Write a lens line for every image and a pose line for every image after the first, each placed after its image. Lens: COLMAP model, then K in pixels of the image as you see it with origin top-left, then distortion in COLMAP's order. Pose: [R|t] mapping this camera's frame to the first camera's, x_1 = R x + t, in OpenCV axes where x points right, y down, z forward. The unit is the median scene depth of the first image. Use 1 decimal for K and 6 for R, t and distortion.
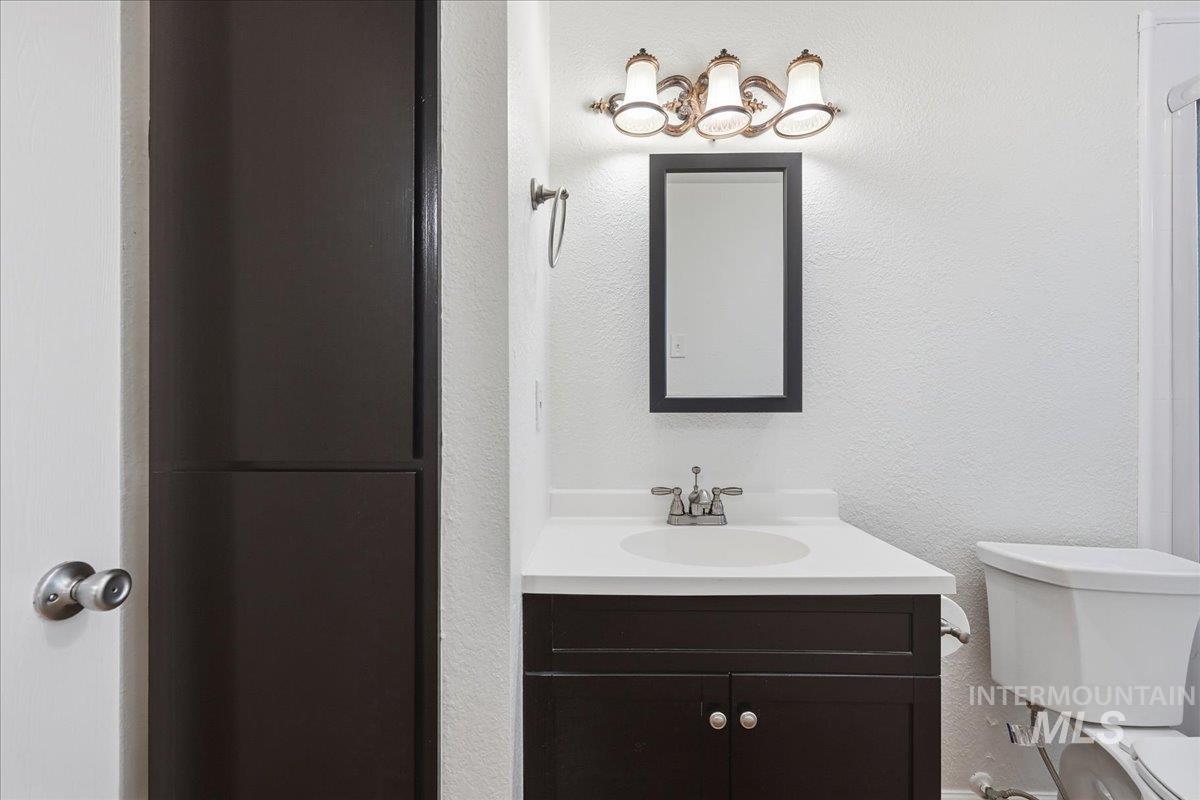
lens RADIAL K [[486.5, 0, 601.8], [0, 486.5, 405.5], [0, 0, 1]] dist [-0.000409, 0.000072]
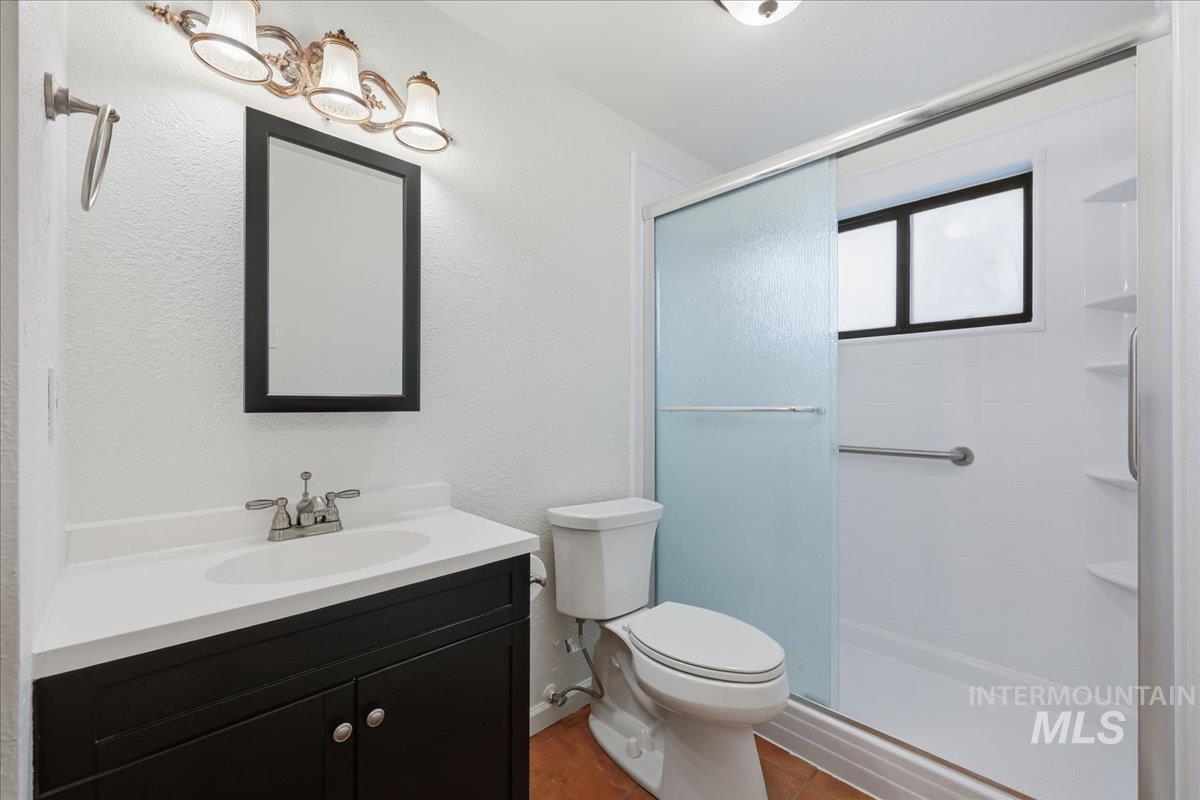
lens RADIAL K [[486.5, 0, 600.0], [0, 486.5, 402.7], [0, 0, 1]] dist [-0.000409, 0.000072]
pose [[0.708000, 0.005009, 0.706194, -0.059456], [-0.002913, 0.999987, -0.004172, -0.001096], [-0.706206, 0.000897, 0.708006, -0.028447]]
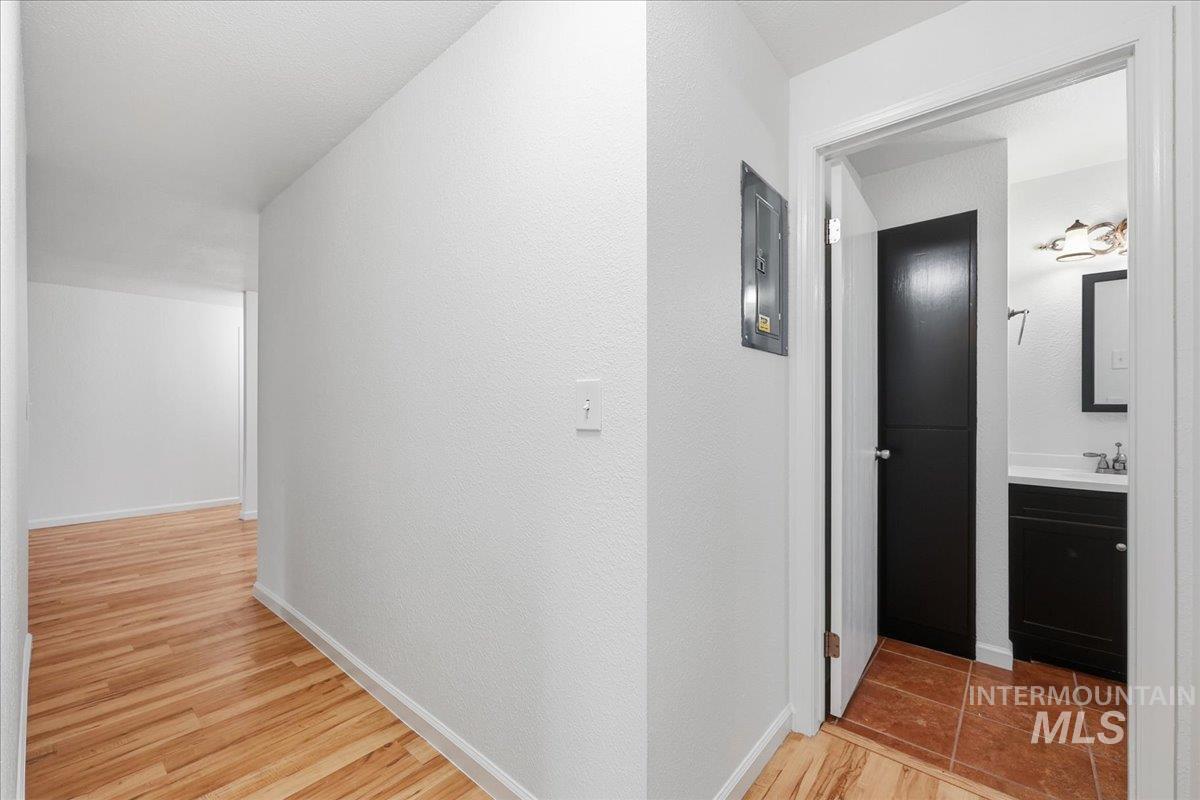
lens RADIAL K [[486.5, 0, 598.3], [0, 486.5, 401.8], [0, 0, 1]] dist [-0.000409, 0.000072]
pose [[0.766450, 0.003206, -0.642296, -0.124593], [-0.004218, 0.999991, -0.000043, -0.015999], [0.642291, 0.002742, 0.766456, -1.605593]]
